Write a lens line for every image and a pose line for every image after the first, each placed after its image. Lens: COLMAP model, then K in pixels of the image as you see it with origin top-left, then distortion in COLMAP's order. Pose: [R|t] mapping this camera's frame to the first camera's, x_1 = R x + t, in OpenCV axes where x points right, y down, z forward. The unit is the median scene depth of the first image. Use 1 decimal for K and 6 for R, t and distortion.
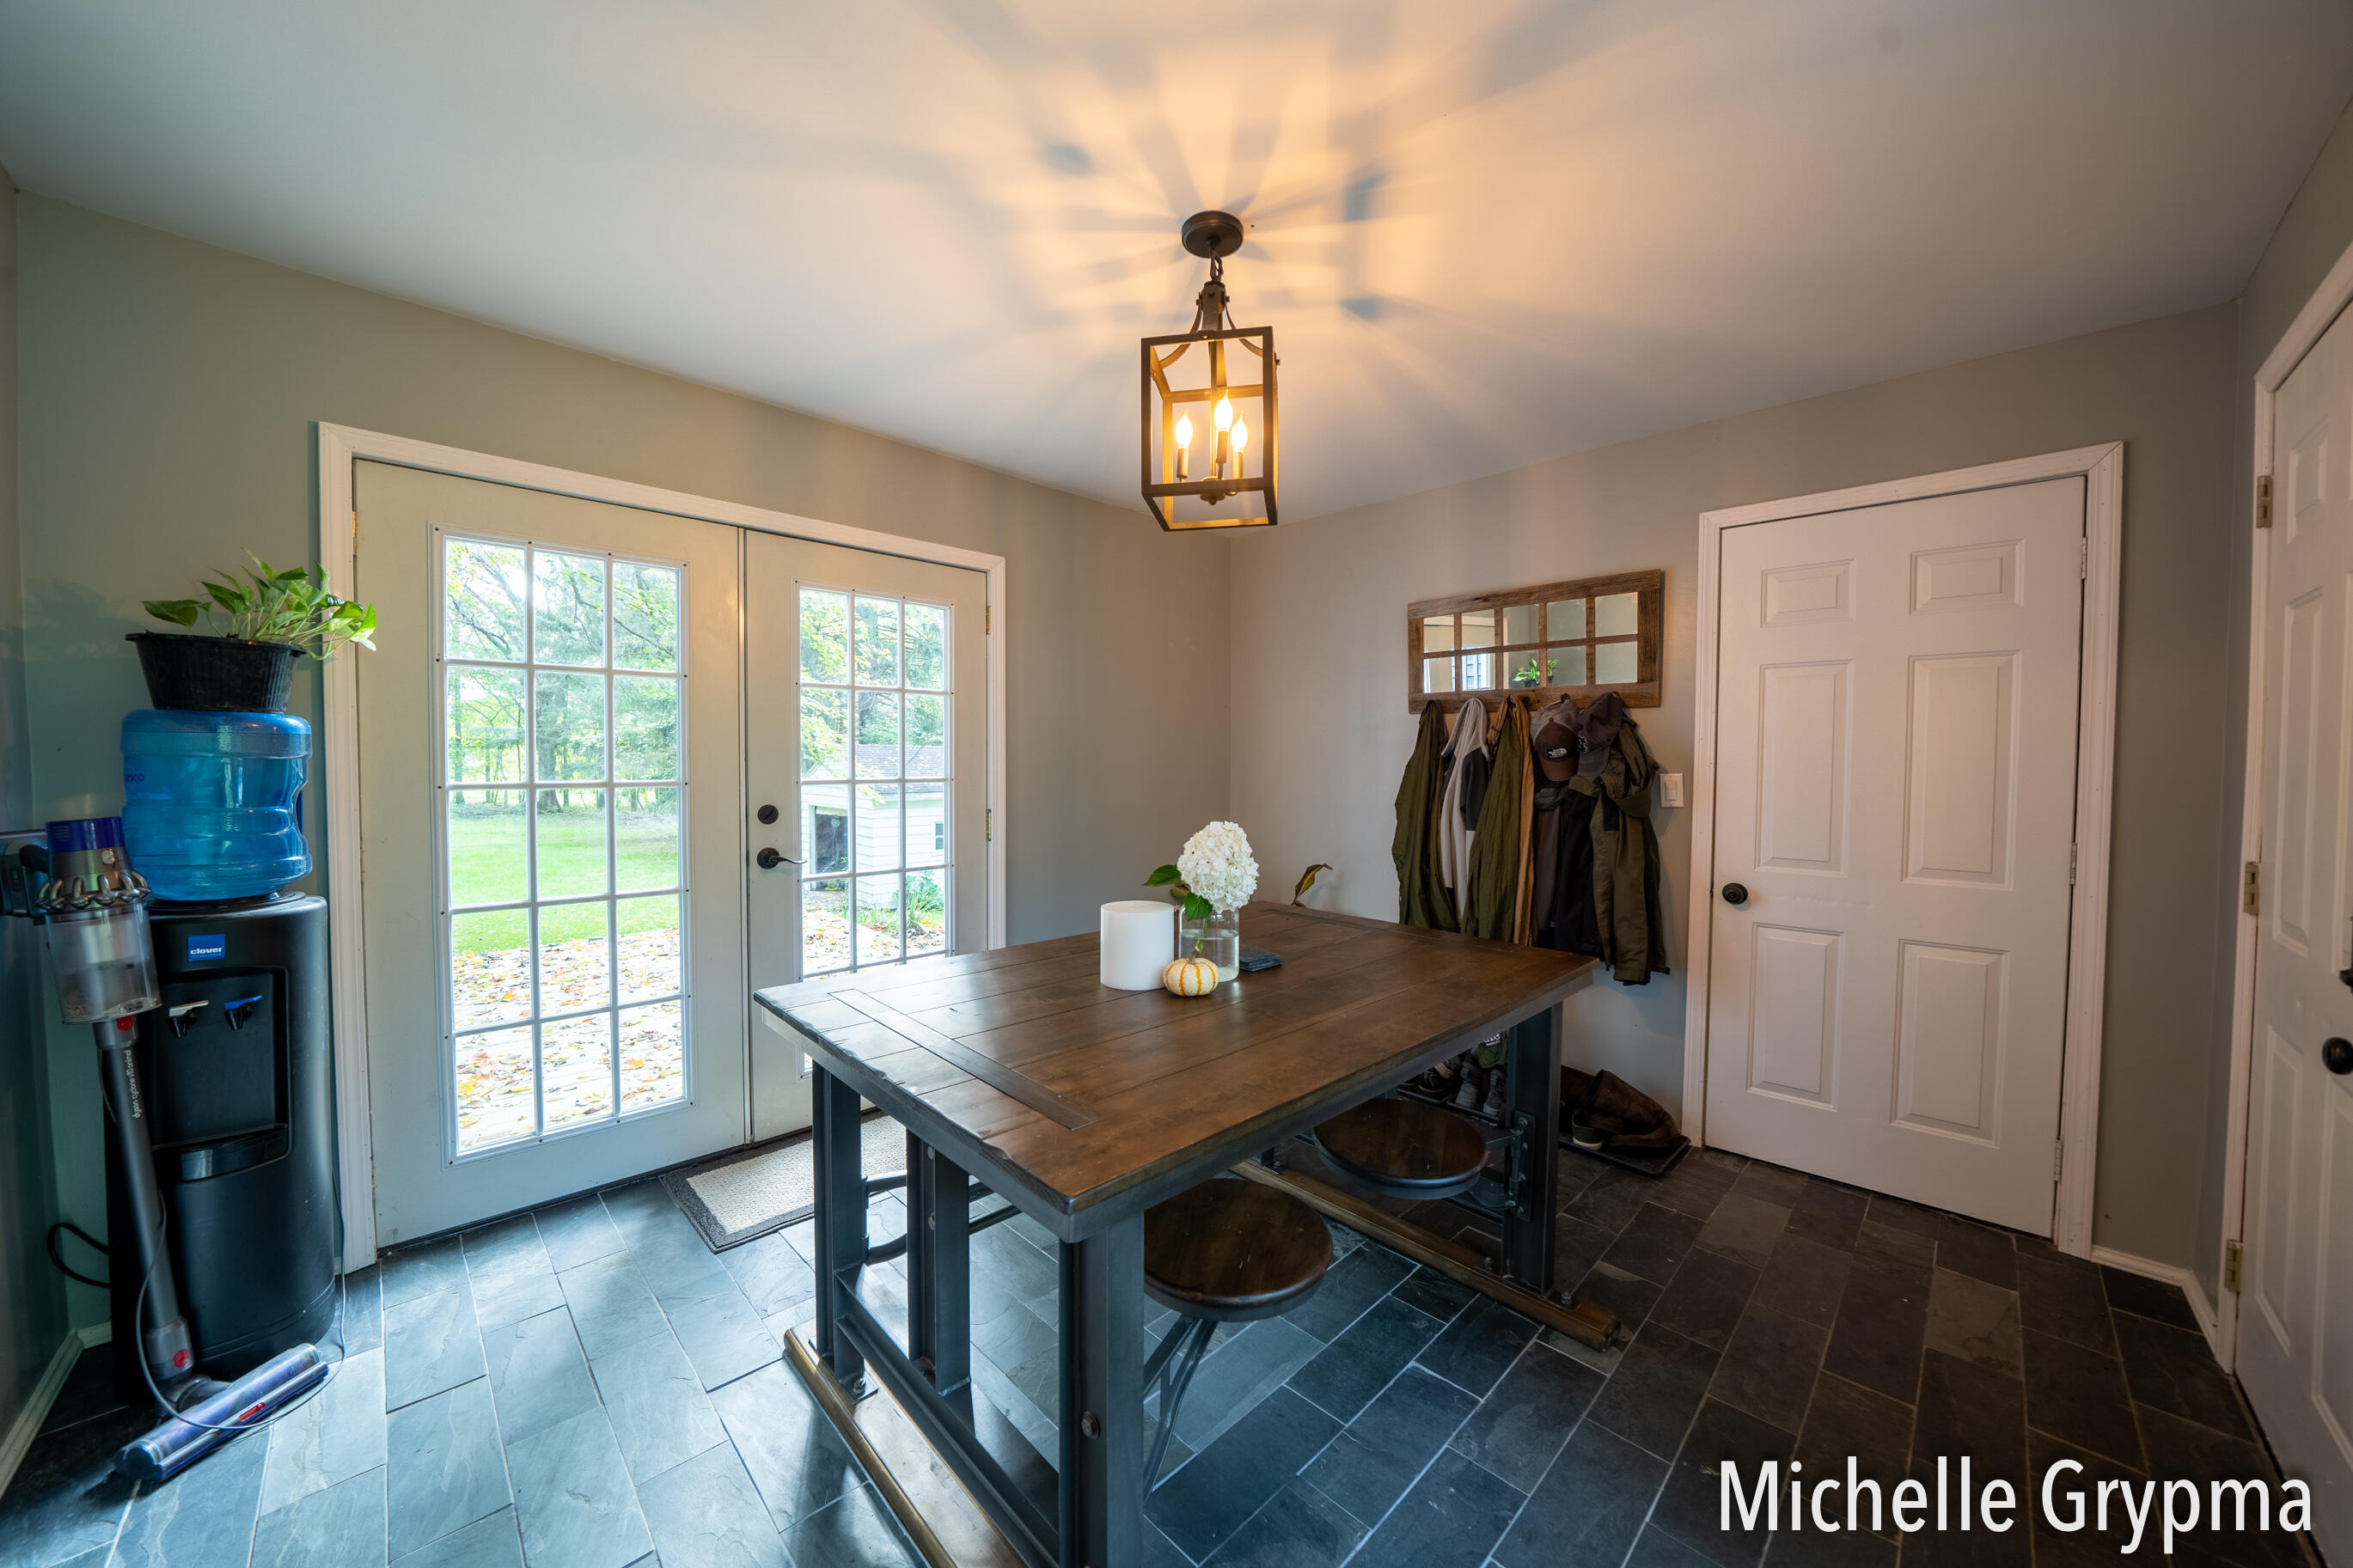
lens RADIAL K [[820.6, 0, 1167.2], [0, 820.6, 781.5], [0, 0, 1]] dist [-0.025276, 0.002300]
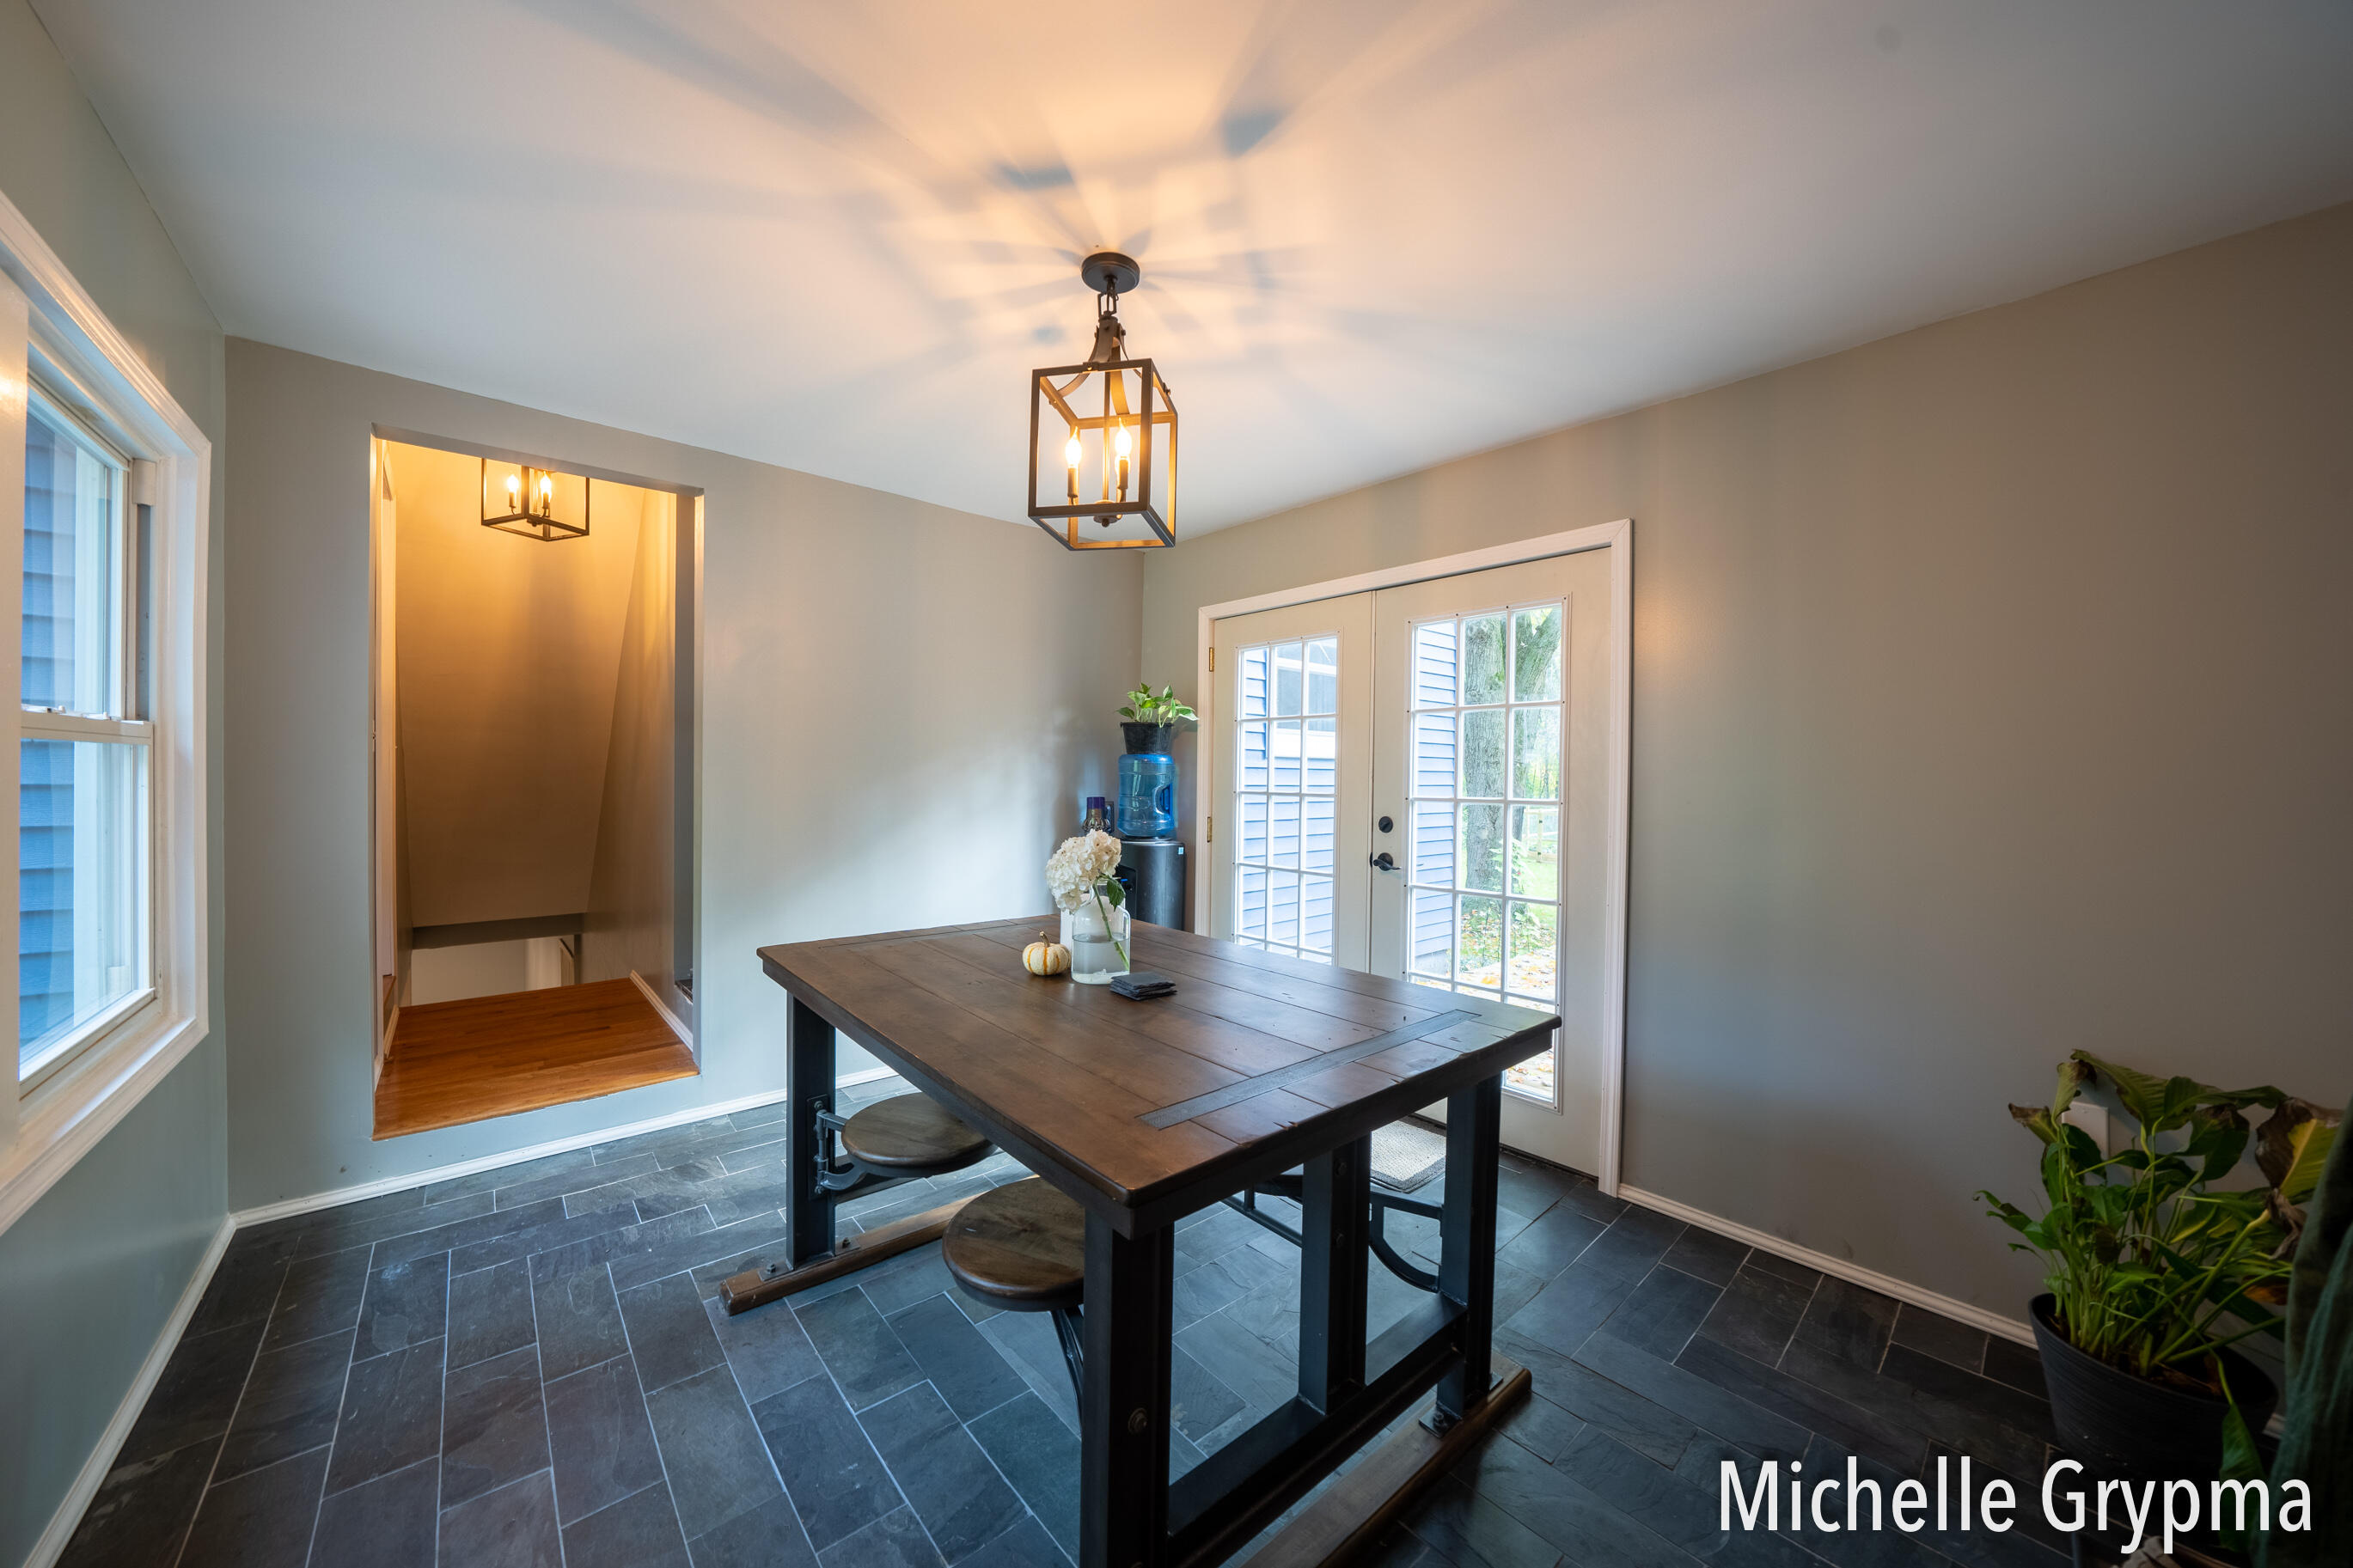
lens RADIAL K [[820.6, 0, 1166.7], [0, 820.6, 779.6], [0, 0, 1]] dist [-0.025276, 0.002300]
pose [[-0.058141, 0.000742, -0.998308, 1.101041], [-0.040206, 0.999187, 0.003084, -0.023861], [0.997498, 0.040317, -0.058064, 1.156289]]
